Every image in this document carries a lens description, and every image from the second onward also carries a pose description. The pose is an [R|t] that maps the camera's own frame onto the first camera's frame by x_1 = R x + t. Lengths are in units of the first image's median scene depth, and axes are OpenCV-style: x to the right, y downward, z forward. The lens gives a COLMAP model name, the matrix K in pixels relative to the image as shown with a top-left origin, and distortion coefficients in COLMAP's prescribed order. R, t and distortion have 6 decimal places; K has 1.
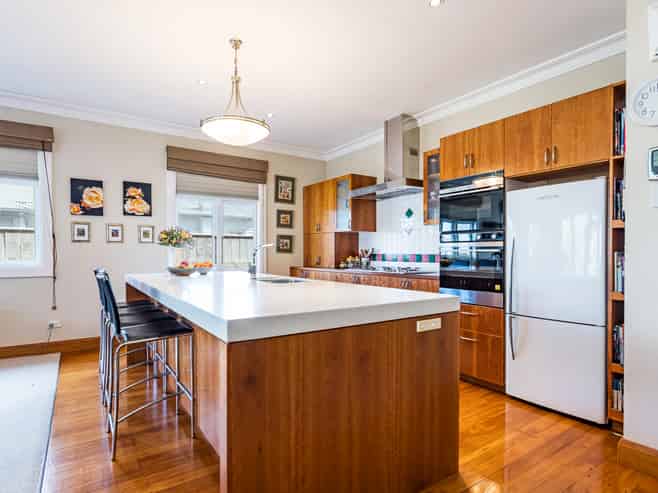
lens RADIAL K [[358.5, 0, 328.2], [0, 358.5, 256.3], [0, 0, 1]] dist [0.003359, 0.000619]
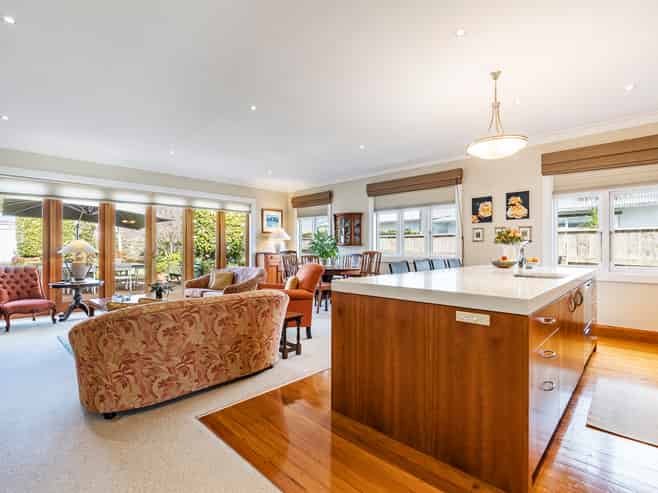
lens RADIAL K [[321.3, 0, 329.0], [0, 321.3, 246.5], [0, 0, 1]] dist [-0.000126, 0.000096]
pose [[0.202774, -0.006805, -0.979202, 0.443189], [-0.009764, 0.999912, -0.008971, -0.002772], [0.979177, 0.011380, 0.202689, 0.154800]]
